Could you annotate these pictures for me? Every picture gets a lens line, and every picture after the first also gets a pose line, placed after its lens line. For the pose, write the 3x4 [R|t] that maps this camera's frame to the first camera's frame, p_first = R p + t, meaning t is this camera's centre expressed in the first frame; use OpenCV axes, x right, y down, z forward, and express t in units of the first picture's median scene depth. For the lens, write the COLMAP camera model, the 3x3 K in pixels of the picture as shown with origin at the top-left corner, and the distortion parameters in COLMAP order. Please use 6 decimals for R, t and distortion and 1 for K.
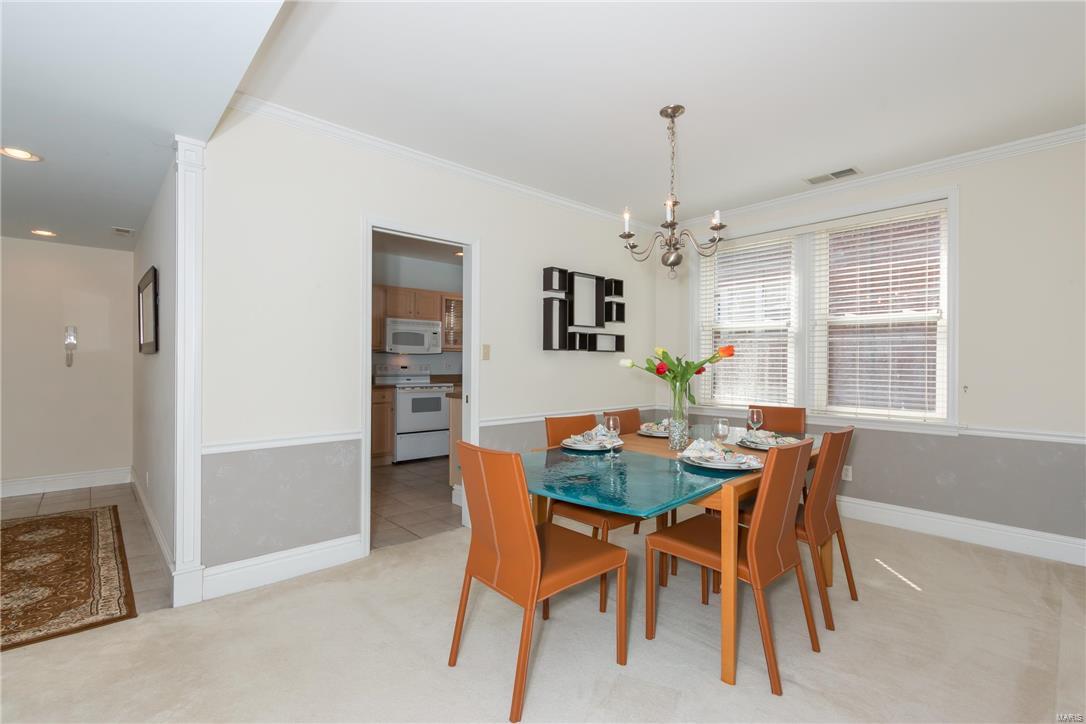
lens RADIAL K [[494.2, 0, 544.0], [0, 494.2, 362.8], [0, 0, 1]] dist [0.006638, -0.000339]
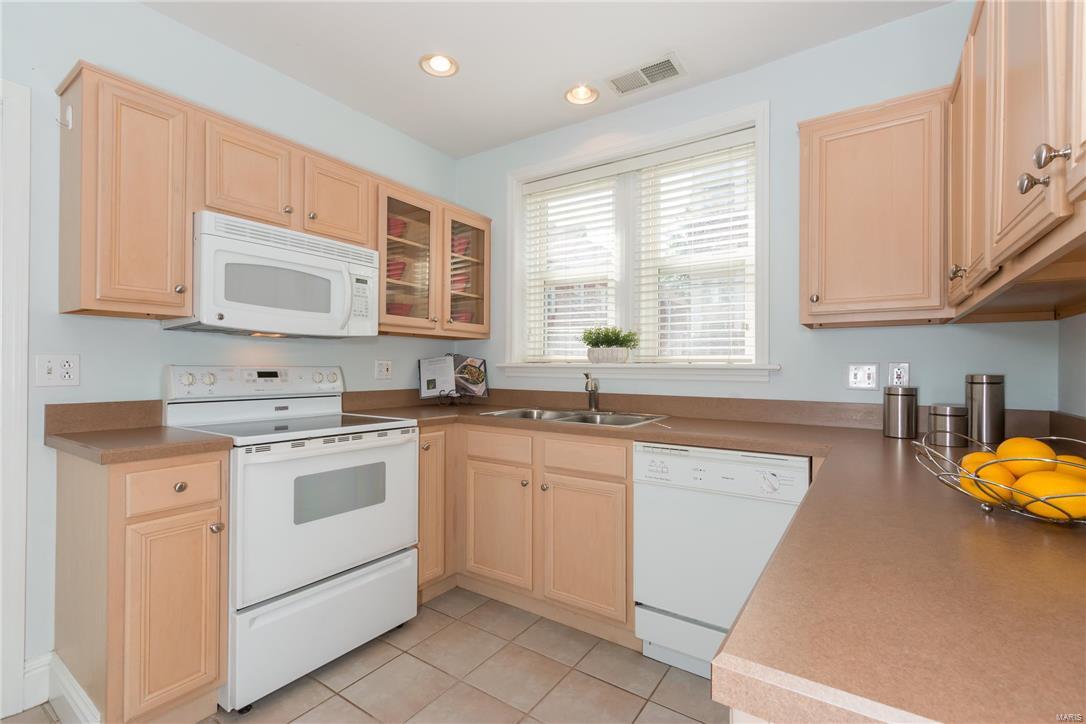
lens RADIAL K [[494.2, 0, 539.0], [0, 494.2, 364.1], [0, 0, 1]] dist [0.006638, -0.000339]
pose [[0.976744, 0.005810, 0.214330, -0.174523], [-0.004327, 0.999963, -0.007388, 0.004007], [-0.214365, 0.006289, 0.976733, 0.629810]]
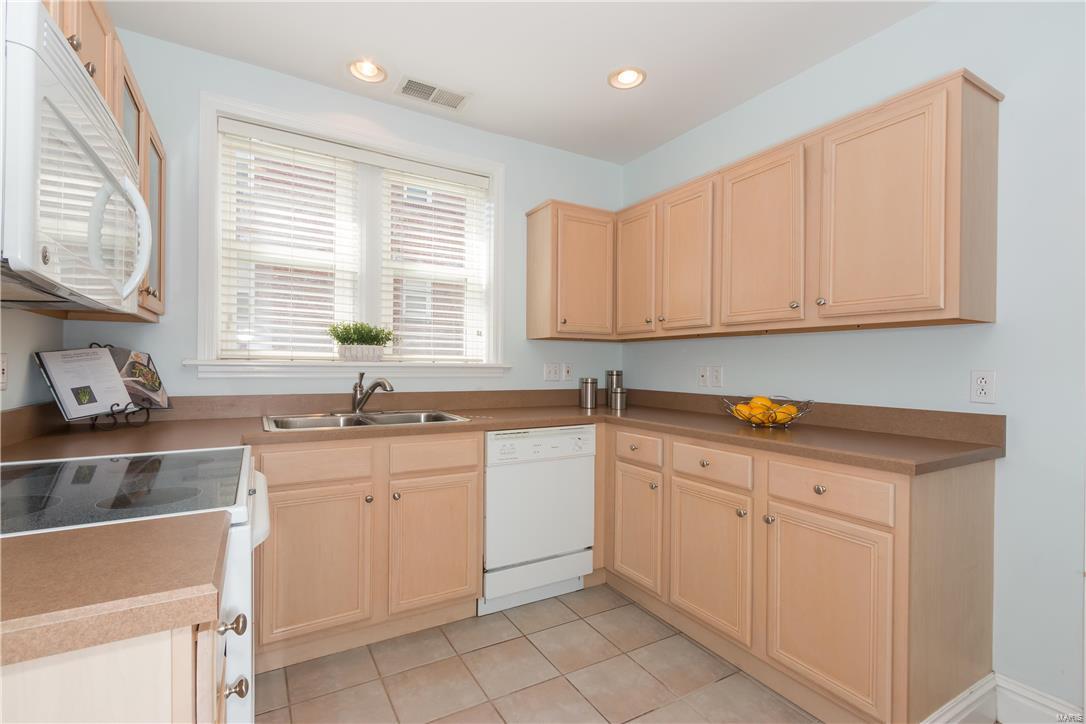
lens RADIAL K [[494.2, 0, 537.7], [0, 494.2, 364.1], [0, 0, 1]] dist [0.006638, -0.000339]
pose [[0.217850, 0.002067, 0.975980, -0.349063], [-0.007401, 0.999973, -0.000466, 0.001599], [-0.975954, -0.007122, 0.217860, 0.773670]]
